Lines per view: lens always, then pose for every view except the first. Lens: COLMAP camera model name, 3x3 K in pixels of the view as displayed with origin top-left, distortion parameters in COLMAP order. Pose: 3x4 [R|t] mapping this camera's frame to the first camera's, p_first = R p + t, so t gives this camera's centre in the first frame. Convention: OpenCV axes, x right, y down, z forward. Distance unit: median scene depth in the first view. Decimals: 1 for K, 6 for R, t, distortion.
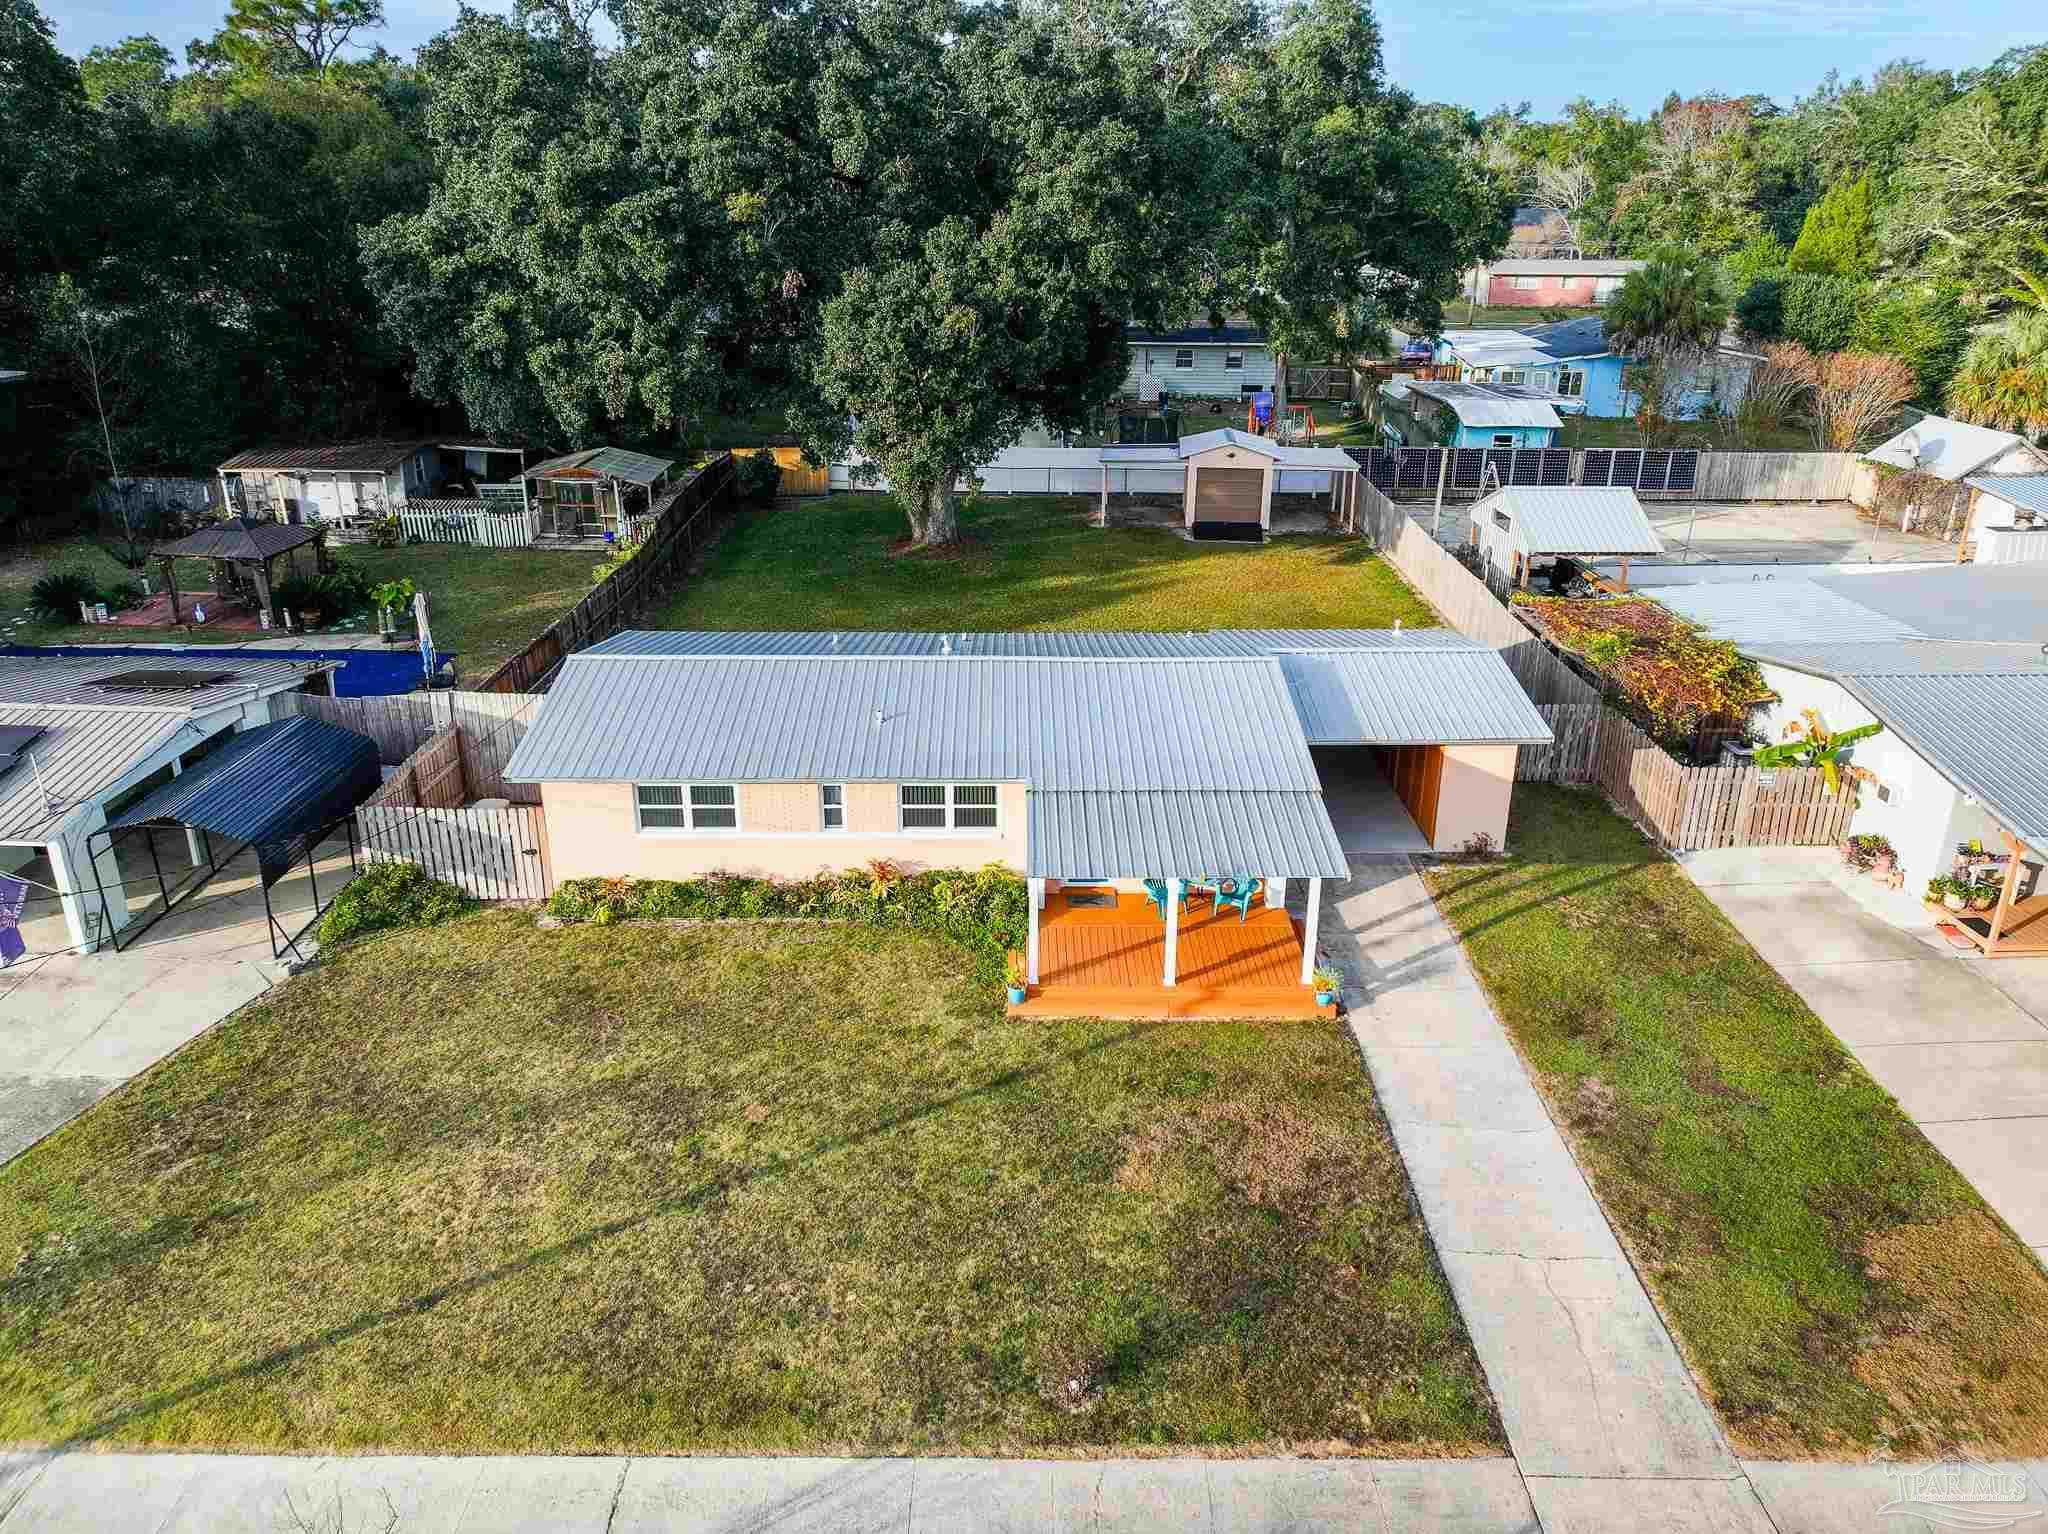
lens RADIAL K [[1424.5, 0, 1024.0], [0, 1424.5, 767.0], [0, 0, 1]] dist [0.000513, -0.000161]
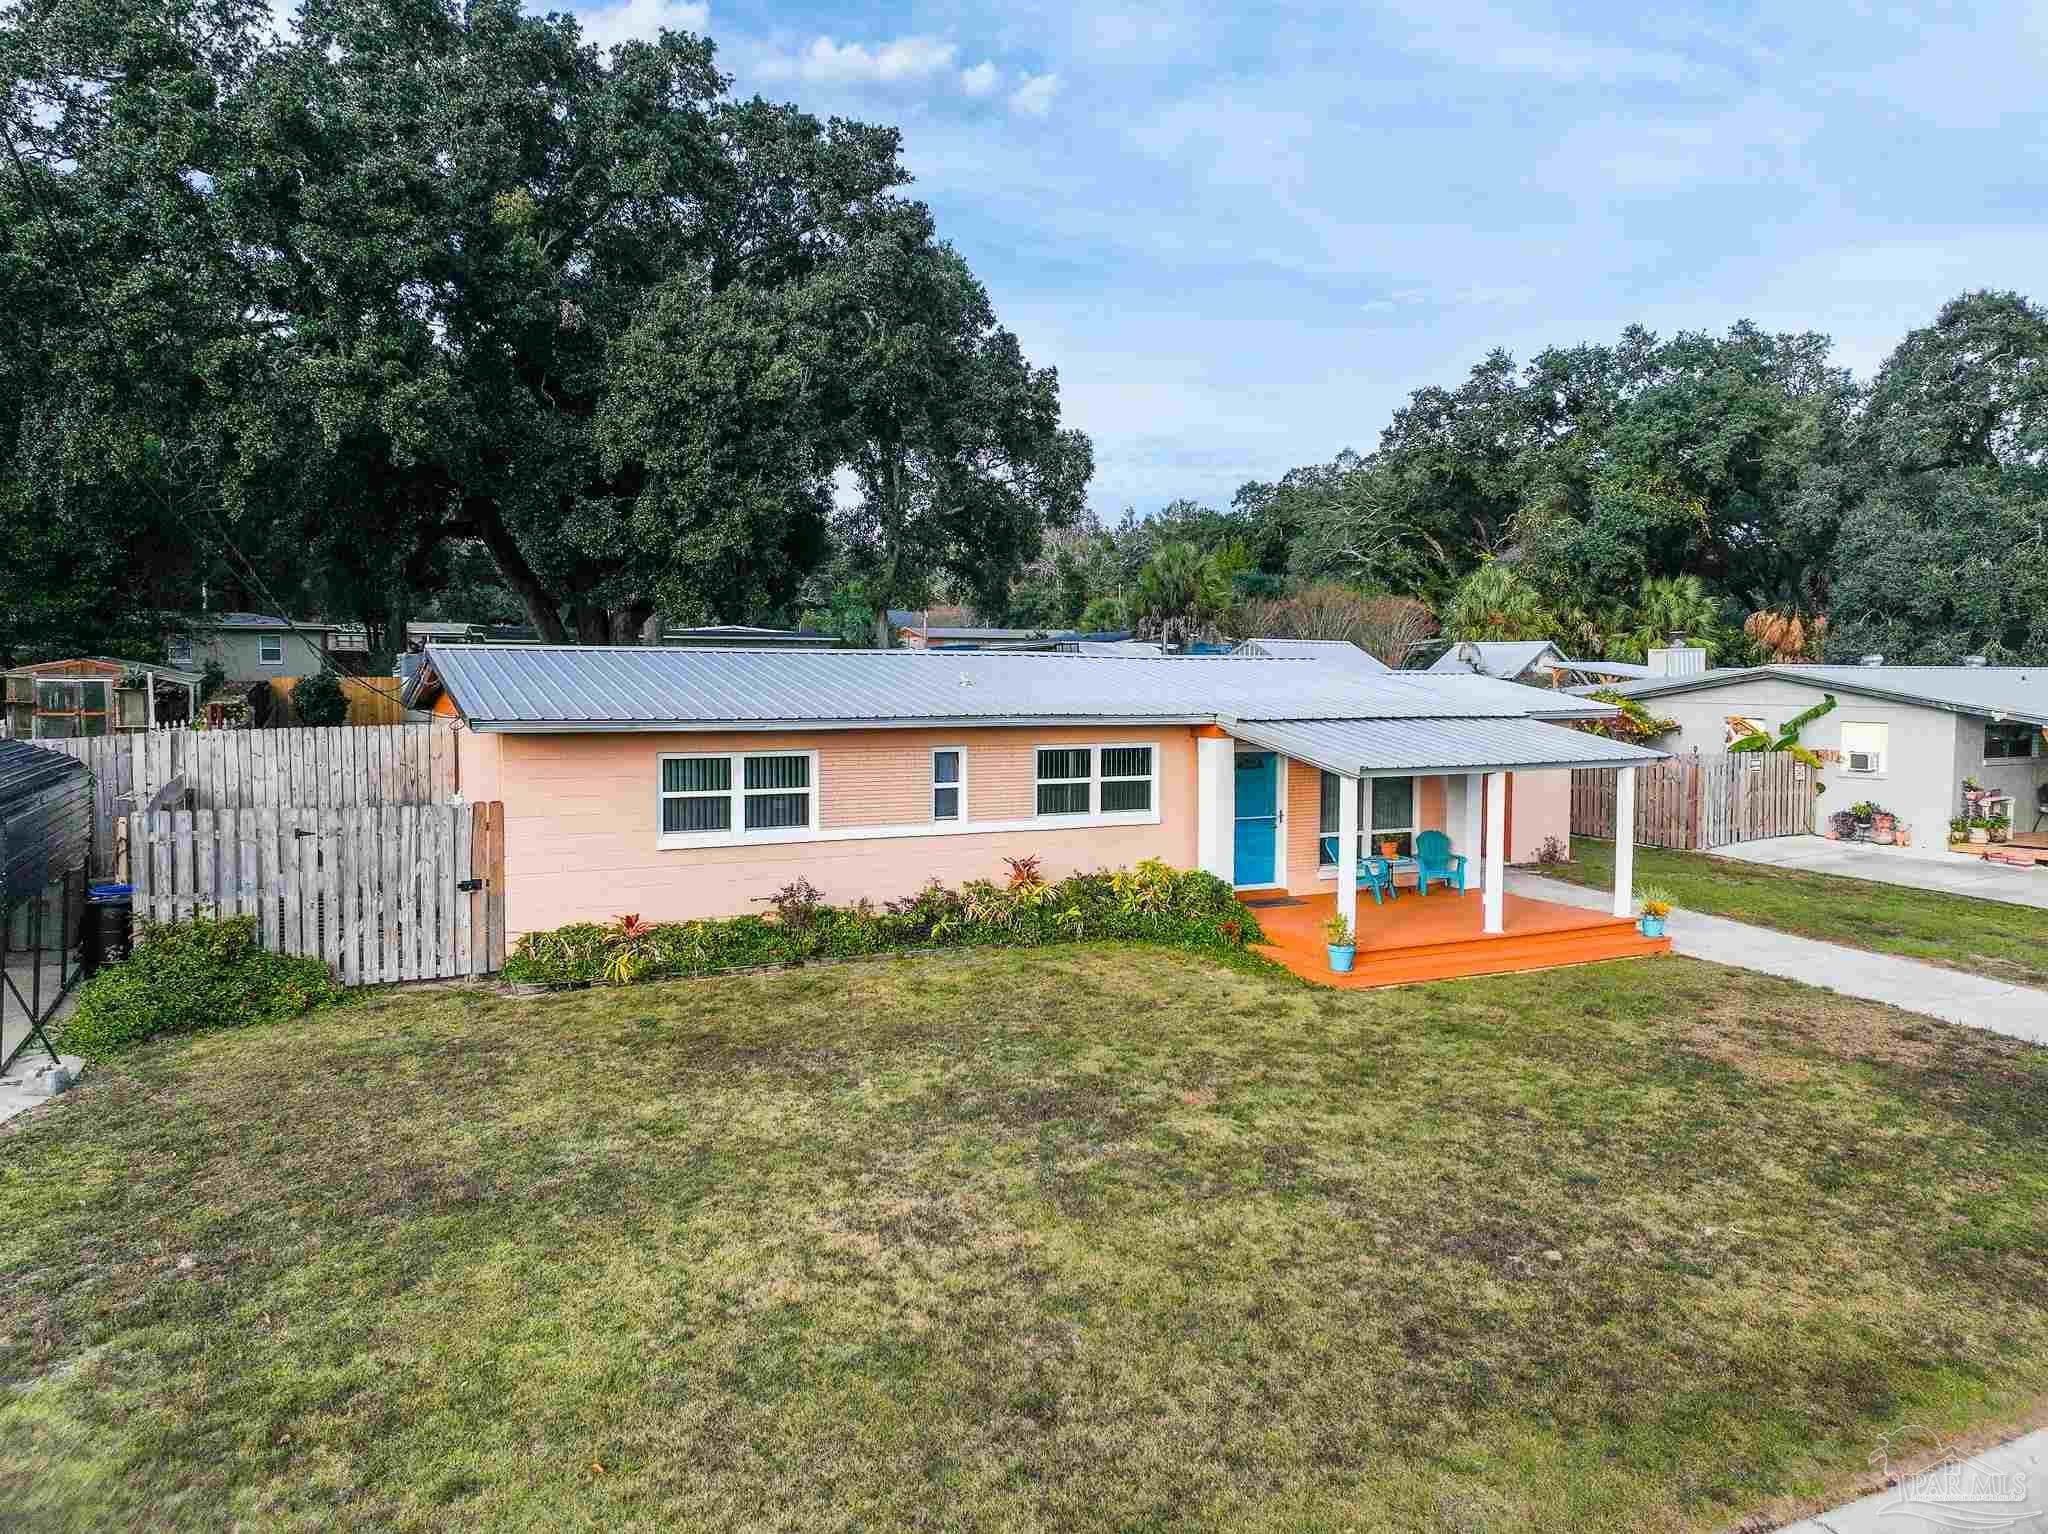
lens RADIAL K [[1436.3, 0, 1024.0], [0, 1436.3, 767.0], [0, 0, 1]] dist [0.002344, 0.006162]
pose [[0.894460, -0.030343, 0.446118, -0.404781], [0.165764, 0.949108, -0.267800, 0.208011], [-0.415288, 0.313486, 0.853968, 0.393183]]
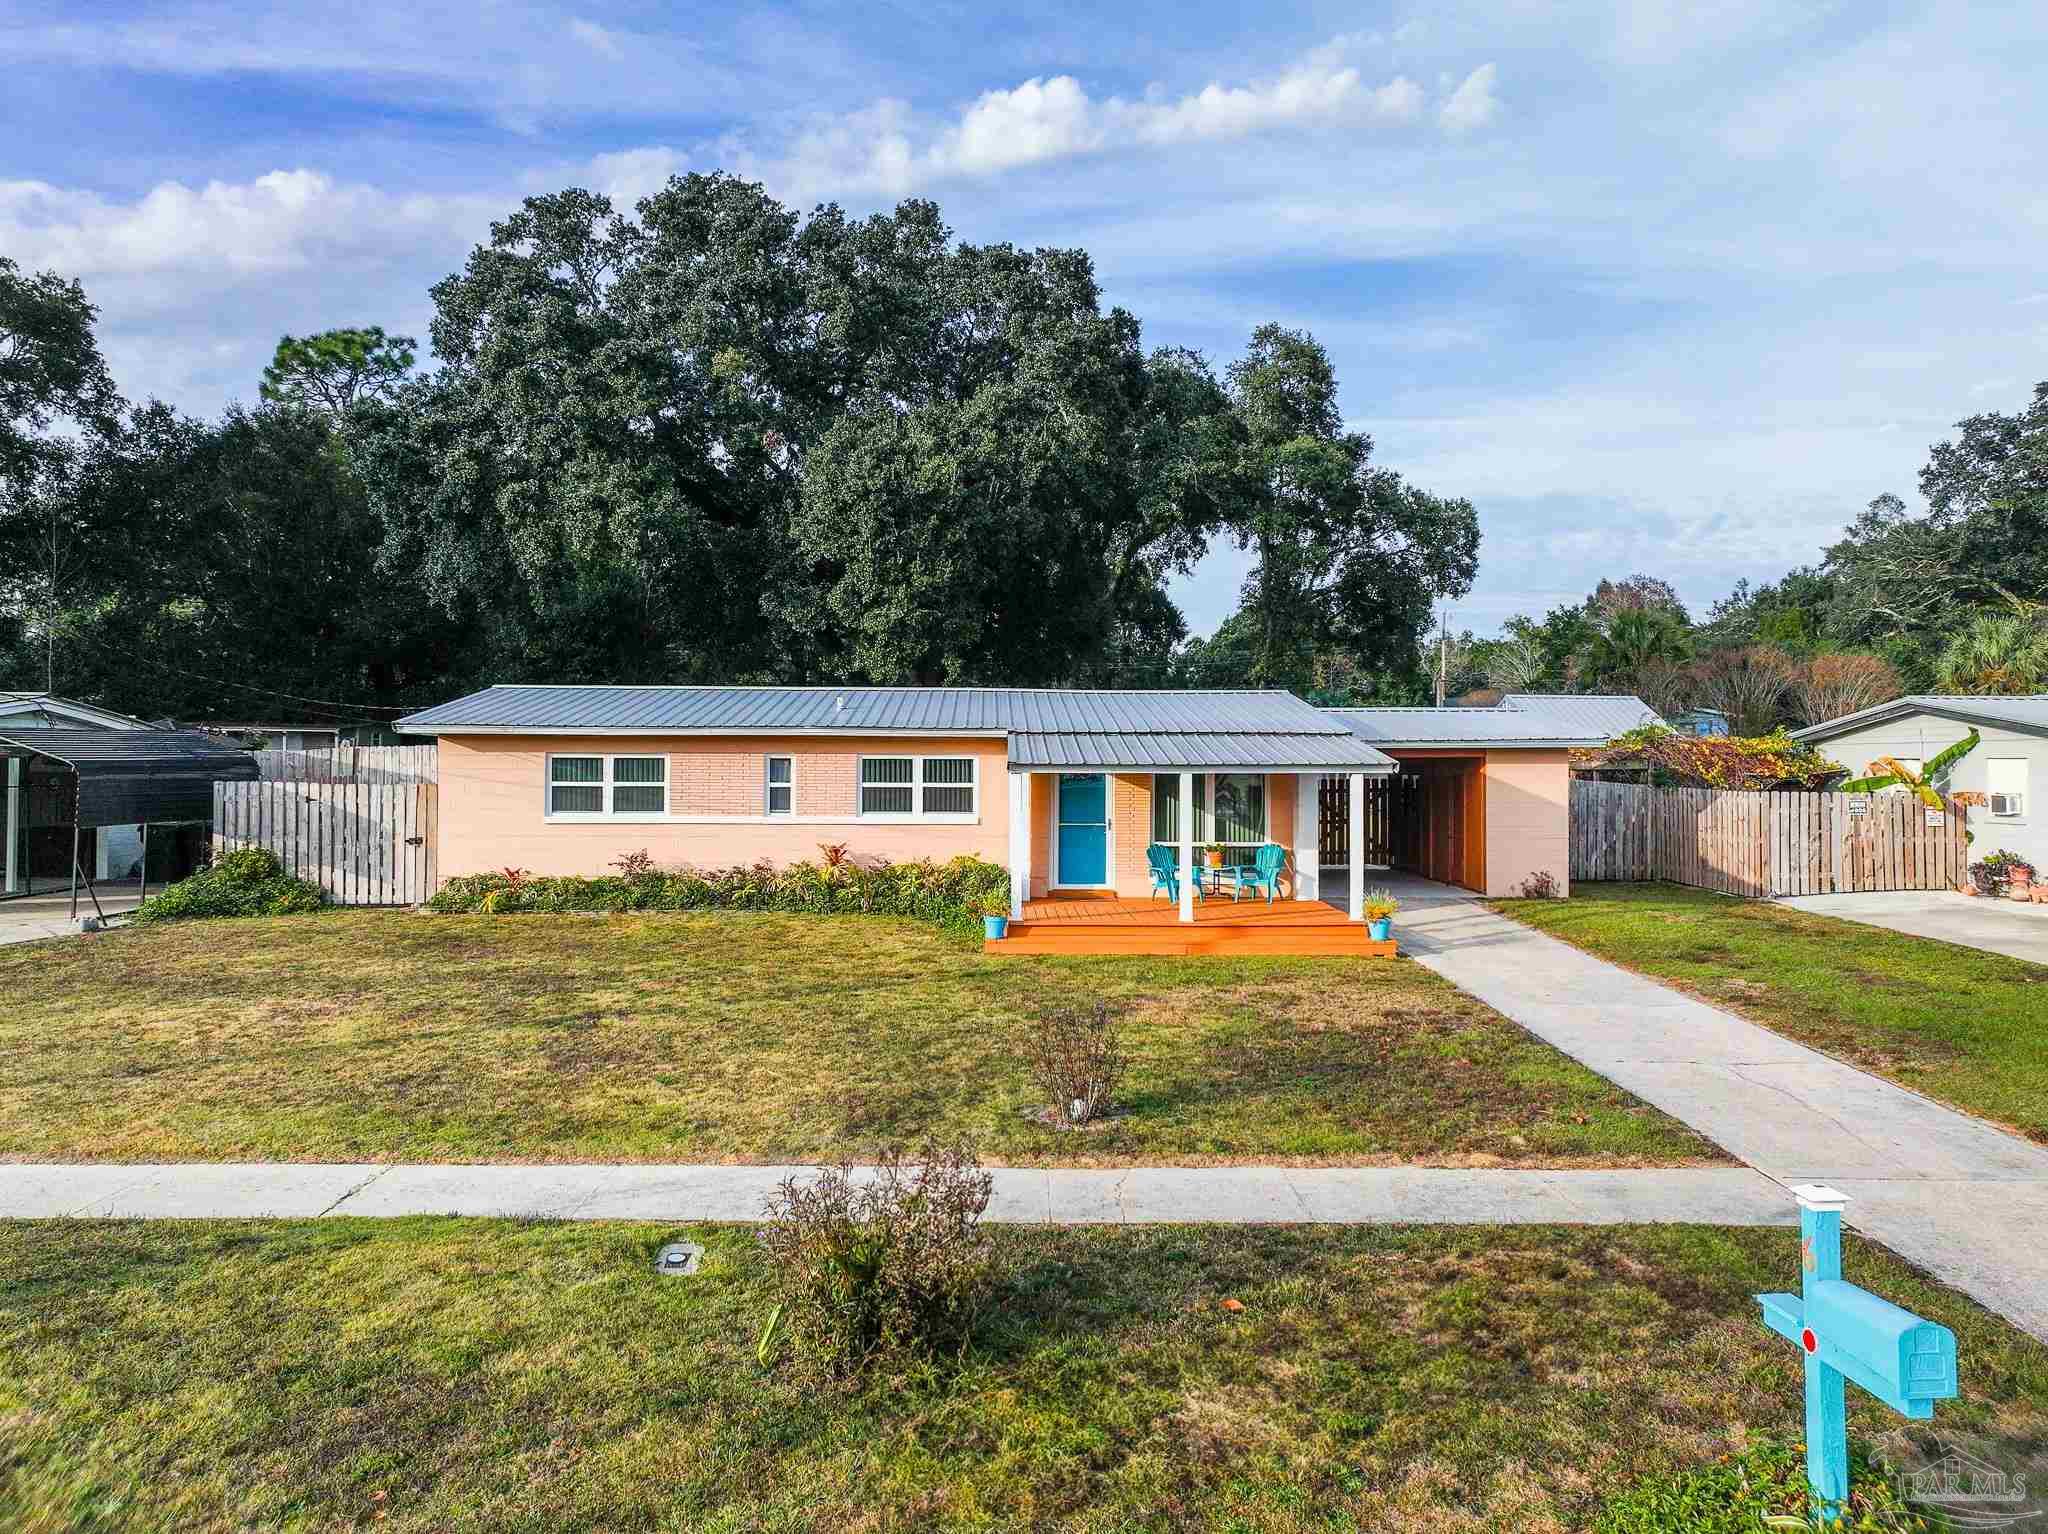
lens RADIAL K [[1441.7, 0, 1024.0], [0, 1441.7, 767.0], [0, 0, 1]] dist [0.003762, 0.001593]
pose [[0.999922, -0.001259, 0.012388, 0.000826], [0.005769, 0.928495, -0.371300, 0.336492], [-0.011034, 0.371342, 0.928430, 0.193148]]
